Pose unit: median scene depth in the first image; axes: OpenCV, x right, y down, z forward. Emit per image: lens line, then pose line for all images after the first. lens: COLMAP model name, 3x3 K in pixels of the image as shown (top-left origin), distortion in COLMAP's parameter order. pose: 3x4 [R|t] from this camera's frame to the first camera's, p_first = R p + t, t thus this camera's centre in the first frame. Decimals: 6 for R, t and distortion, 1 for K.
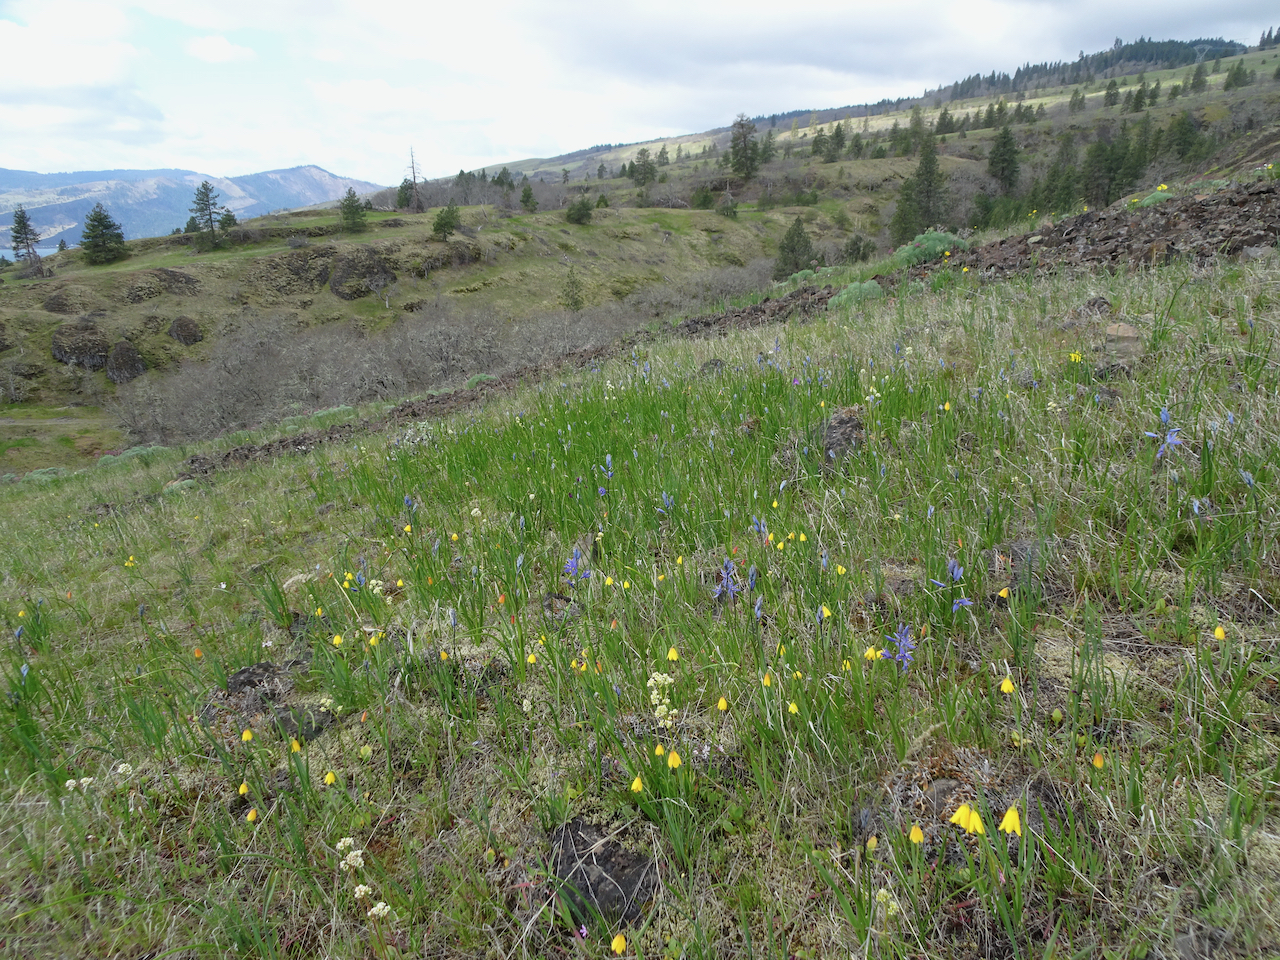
lens RADIAL K [[896.3, 0, 641.8], [0, 896.3, 479.1], [0, 0, 1]] dist [0.001529, -0.001732]
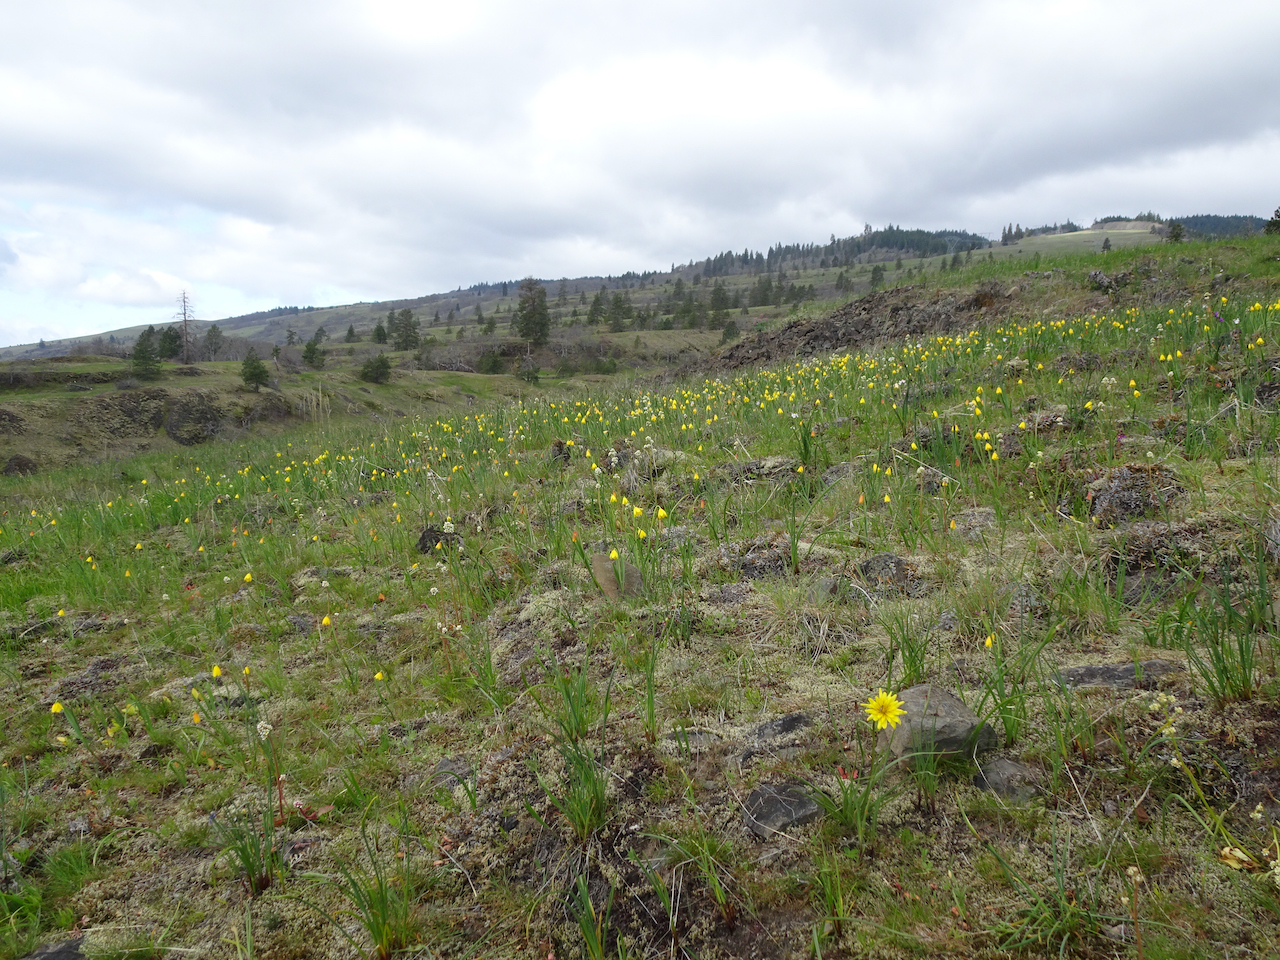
lens RADIAL K [[1128.8, 0, 639.1], [0, 1128.8, 480.5], [0, 0, 1]] dist [0.007330, 0.003775]
pose [[0.966133, 0.004732, 0.258001, -0.102875], [0.049679, 0.977717, -0.203966, 0.050665], [-0.253217, 0.209875, 0.944370, -0.103079]]
